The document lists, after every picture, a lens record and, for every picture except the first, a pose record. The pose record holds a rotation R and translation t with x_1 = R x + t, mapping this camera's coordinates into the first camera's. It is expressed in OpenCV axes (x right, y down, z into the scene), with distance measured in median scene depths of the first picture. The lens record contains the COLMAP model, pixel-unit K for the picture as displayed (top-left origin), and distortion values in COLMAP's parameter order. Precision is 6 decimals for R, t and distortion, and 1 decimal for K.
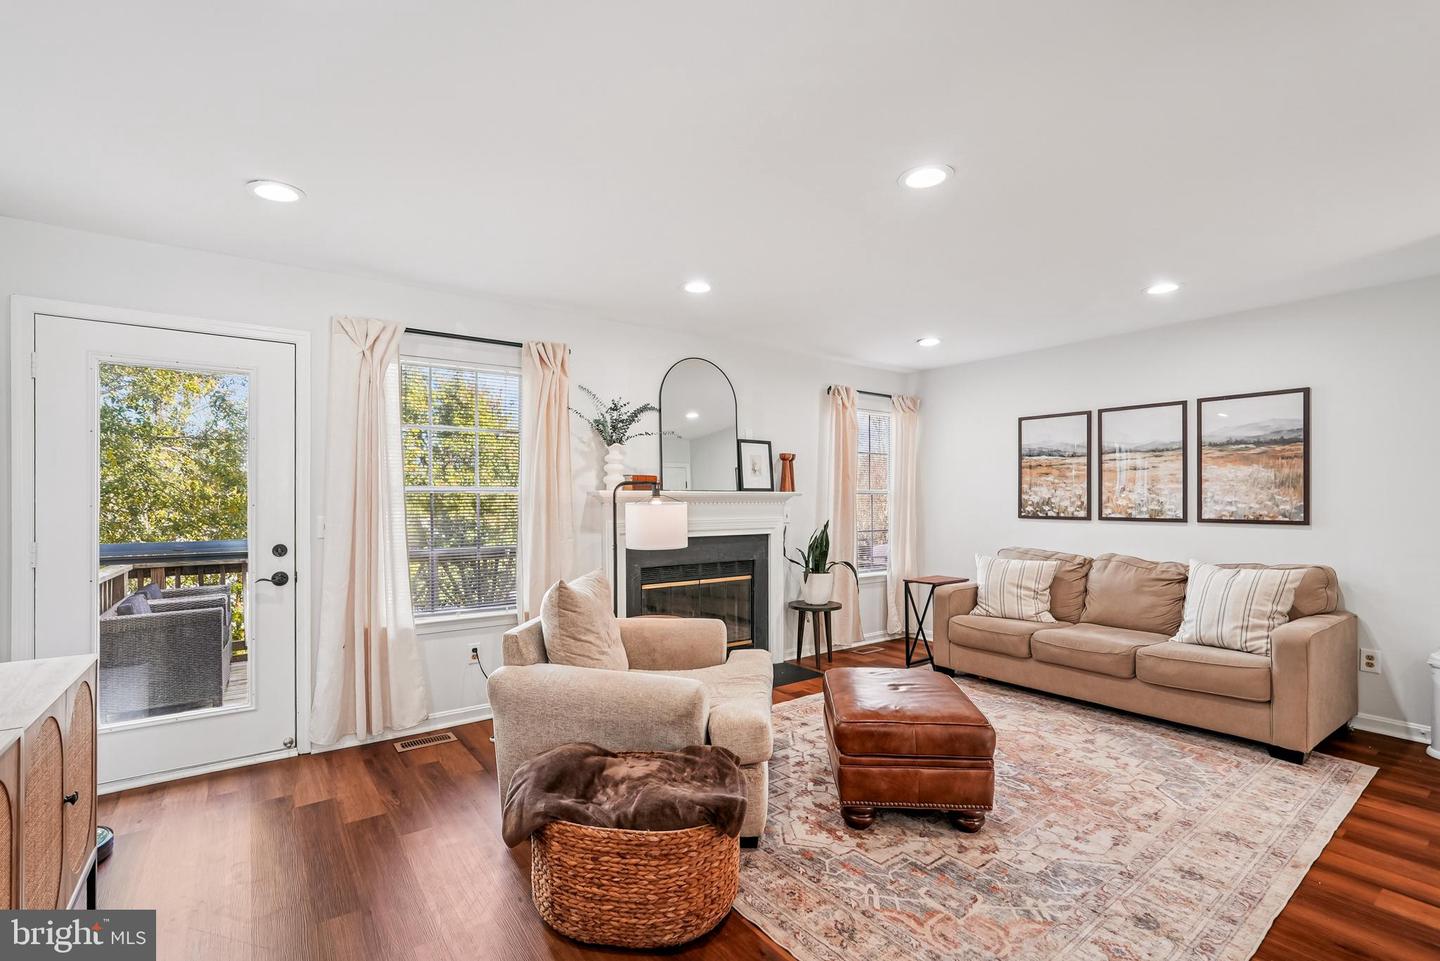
lens RADIAL K [[649.1, 0, 720.8], [0, 649.1, 494.4], [0, 0, 1]] dist [-0.014881, 0.009643]
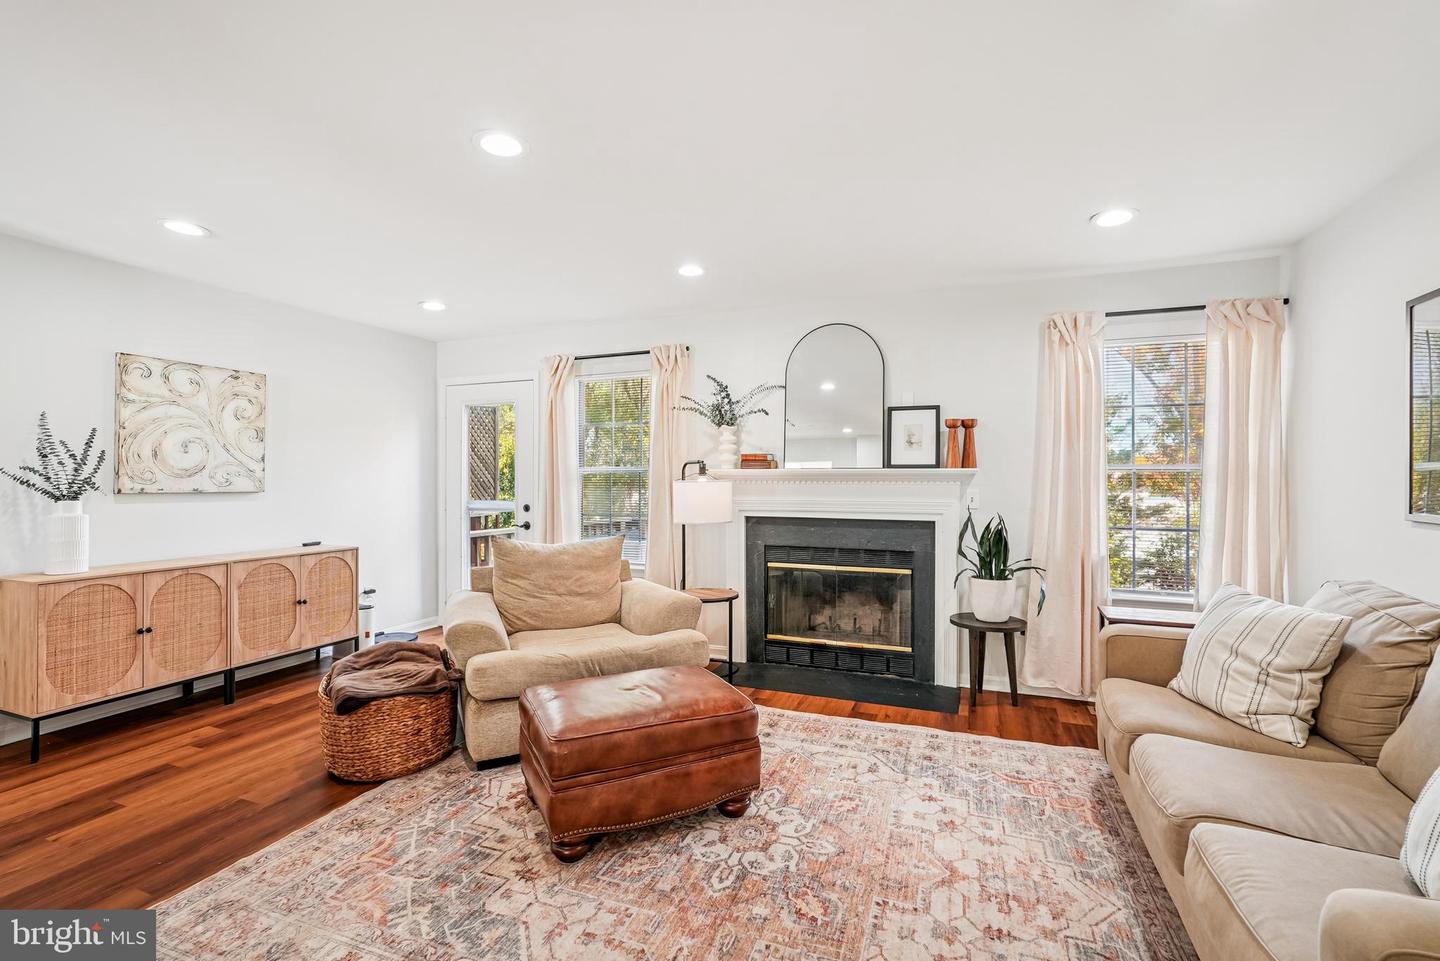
lens RADIAL K [[638.4, 0, 720.0], [0, 638.4, 480.5], [0, 0, 1]] dist [-0.000282, -0.000022]
pose [[0.526915, 0.003406, -0.849911, 0.666808], [0.003027, 0.999978, 0.005884, 0.005967], [0.849913, -0.005673, 0.526893, 0.399013]]
